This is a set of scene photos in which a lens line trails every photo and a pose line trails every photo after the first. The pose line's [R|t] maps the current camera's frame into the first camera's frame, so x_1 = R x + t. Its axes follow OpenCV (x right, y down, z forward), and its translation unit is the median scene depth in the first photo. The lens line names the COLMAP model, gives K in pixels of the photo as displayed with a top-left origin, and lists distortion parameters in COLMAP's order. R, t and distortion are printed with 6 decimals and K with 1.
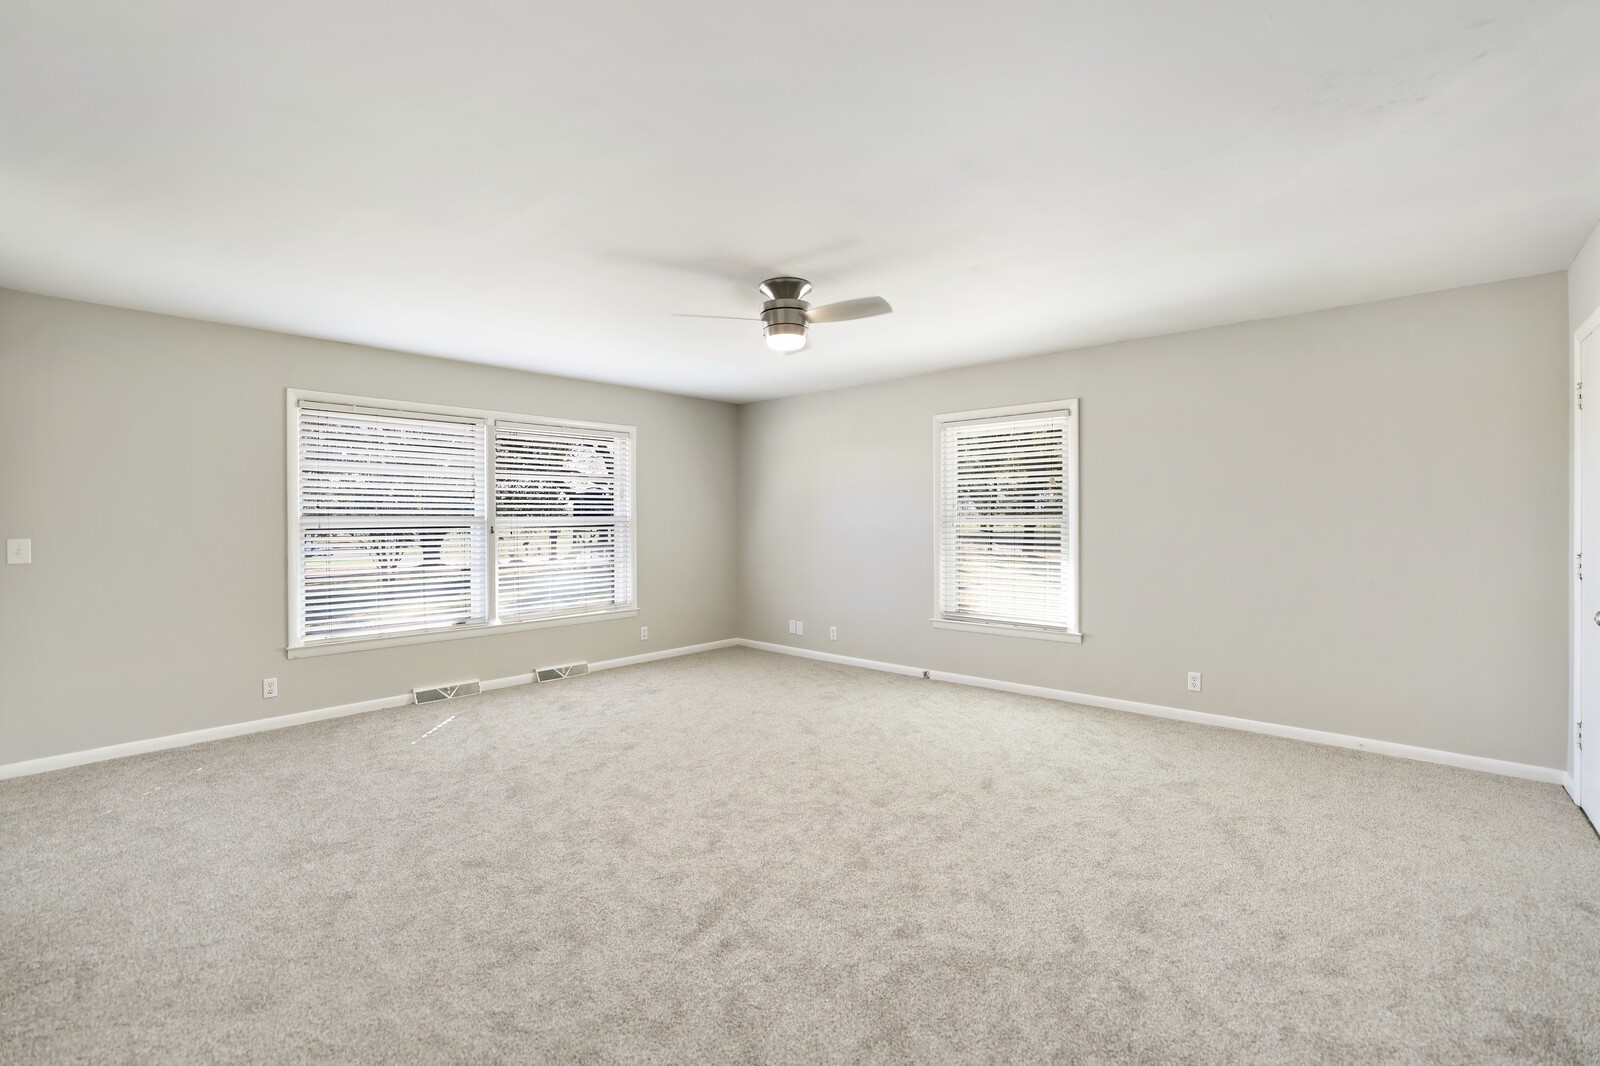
lens RADIAL K [[704.4, 0, 794.1], [0, 704.4, 519.2], [0, 0, 1]] dist [-0.034479, 0.008285]
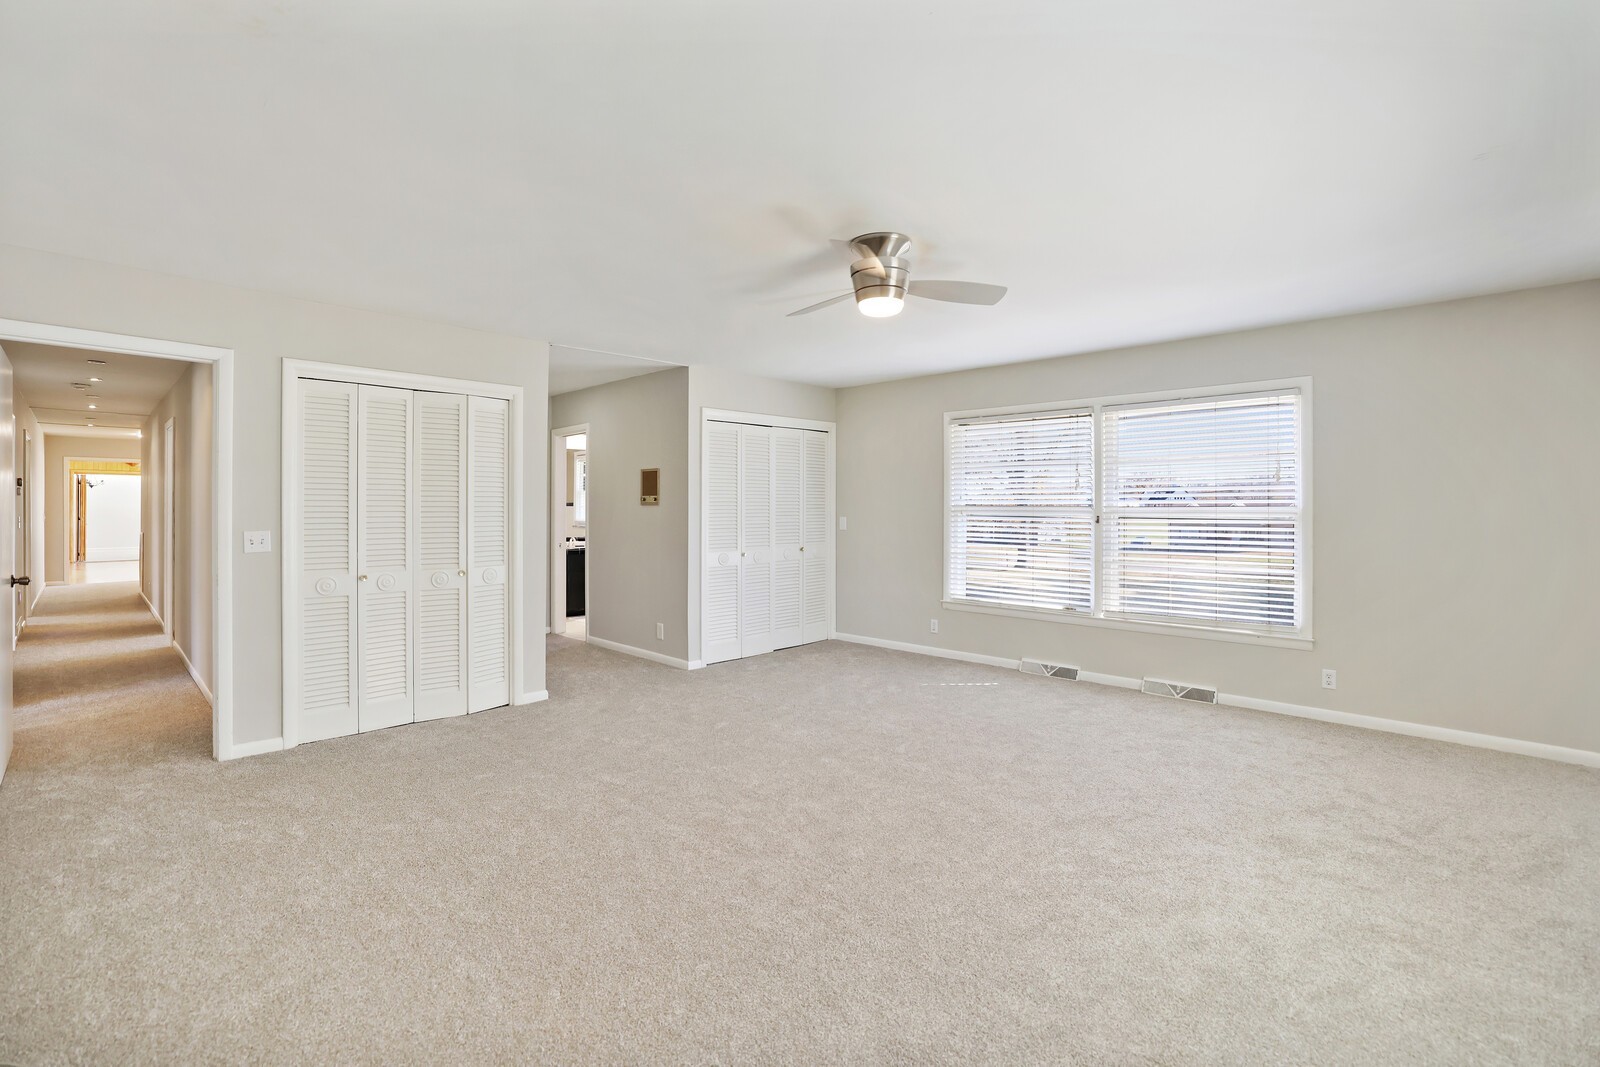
lens RADIAL K [[704.4, 0, 775.1], [0, 704.4, 511.7], [0, 0, 1]] dist [-0.034479, 0.008285]
pose [[-0.042301, 0.011964, -0.999033, 0.691227], [-0.004903, 0.999914, 0.012182, -0.006730], [0.999093, 0.005413, -0.042239, 0.729152]]
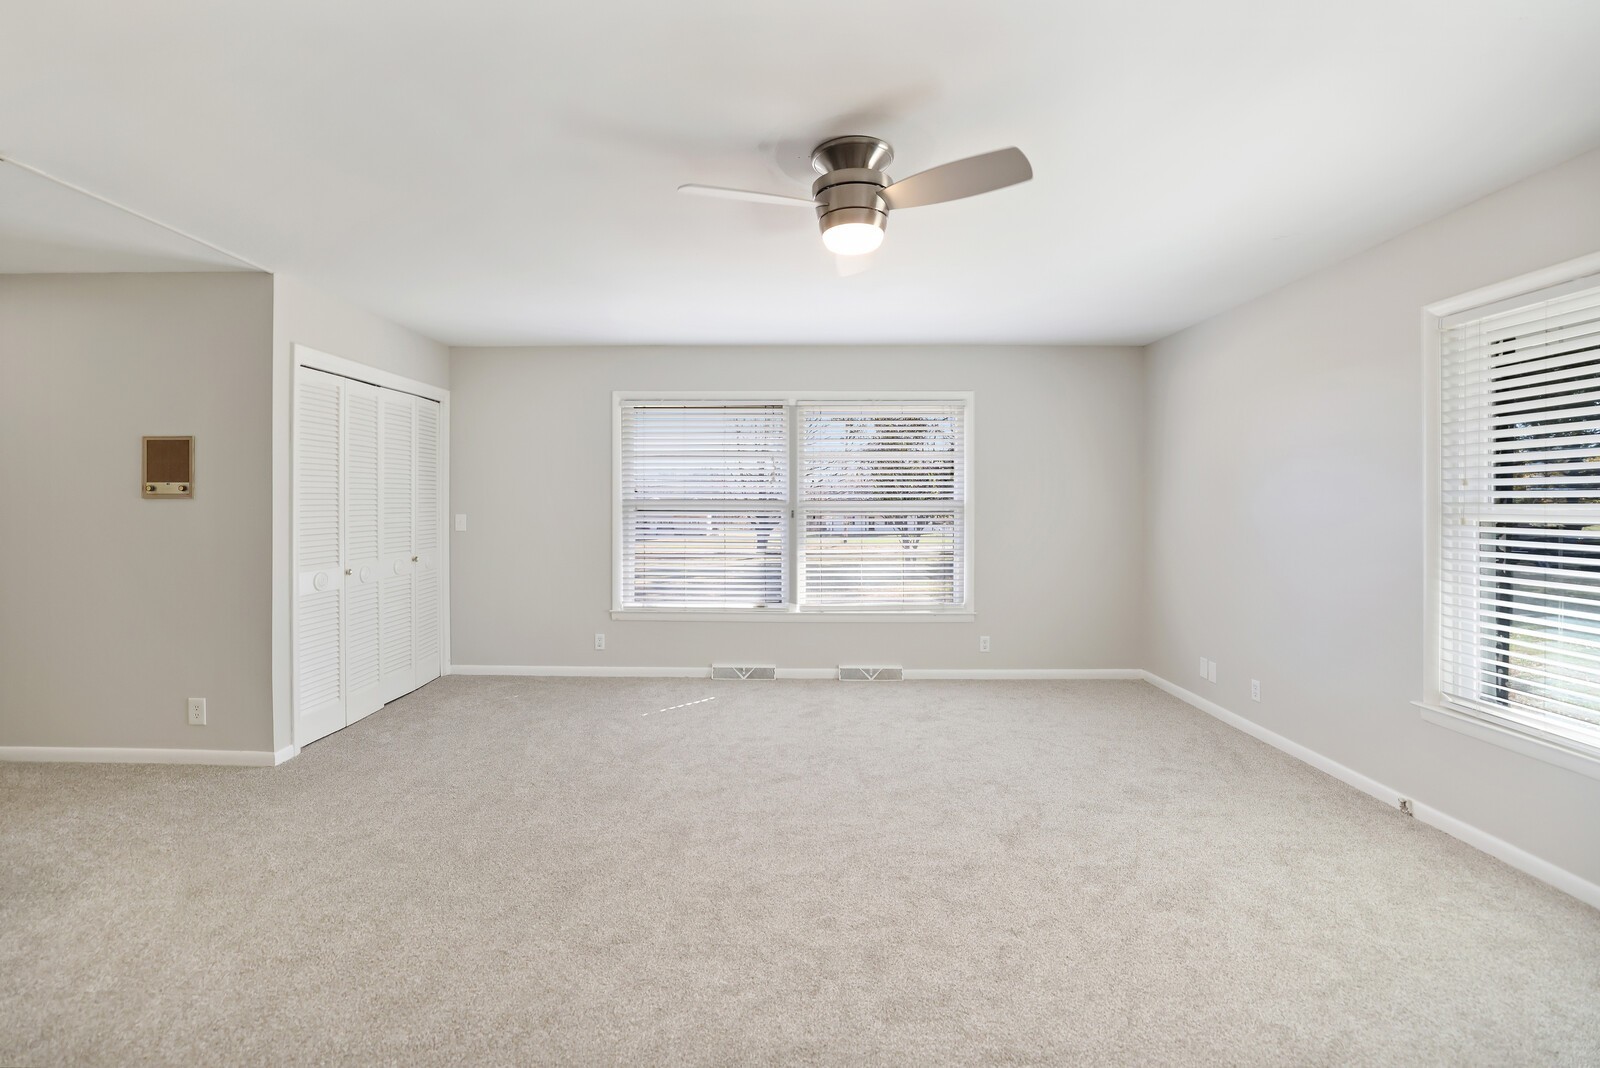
lens RADIAL K [[704.4, 0, 779.3], [0, 704.4, 504.7], [0, 0, 1]] dist [-0.034479, 0.008285]
pose [[0.653666, 0.007192, -0.756749, 0.354480], [-0.006128, 0.999972, 0.004211, -0.001571], [0.756758, 0.001884, 0.653692, 0.419807]]
